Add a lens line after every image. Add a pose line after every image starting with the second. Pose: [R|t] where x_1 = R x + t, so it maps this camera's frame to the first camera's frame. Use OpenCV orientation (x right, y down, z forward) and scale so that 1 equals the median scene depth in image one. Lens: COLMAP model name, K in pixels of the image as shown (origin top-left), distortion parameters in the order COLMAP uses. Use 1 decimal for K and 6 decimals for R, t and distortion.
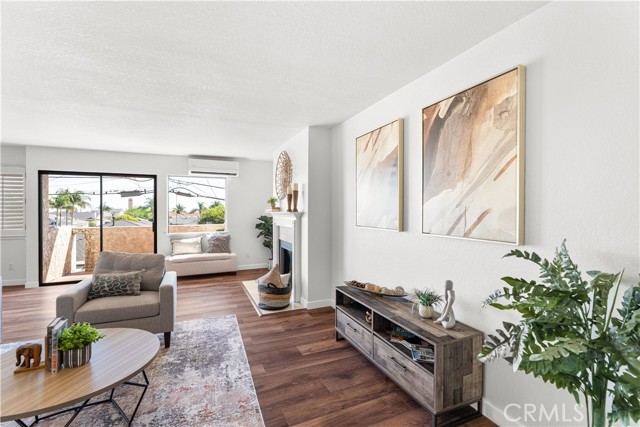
lens RADIAL K [[283.4, 0, 320.3], [0, 283.4, 212.6], [0, 0, 1]] dist [-0.000737, 0.000338]
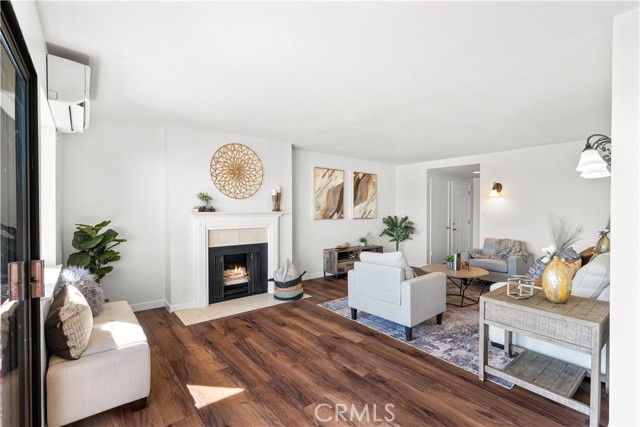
lens RADIAL K [[295.1, 0, 324.3], [0, 295.1, 211.8], [0, 0, 1]] dist [-0.005363, 0.000186]
pose [[-0.275382, -0.012149, 0.961258, -1.996287], [0.003653, 0.999900, 0.013683, -0.027655], [-0.961328, 0.007280, -0.275310, 1.812191]]
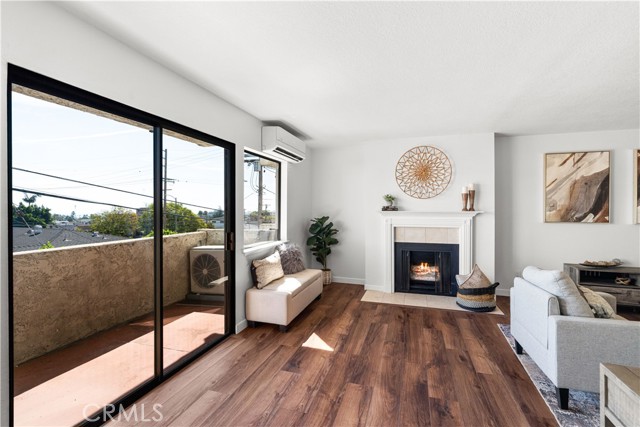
lens RADIAL K [[292.0, 0, 322.6], [0, 292.0, 210.7], [0, 0, 1]] dist [-0.000770, 0.000546]
pose [[0.659408, -0.005603, 0.751764, -1.944736], [0.005173, 0.999982, 0.002916, -0.016554], [-0.751767, 0.001966, 0.659426, 1.123876]]
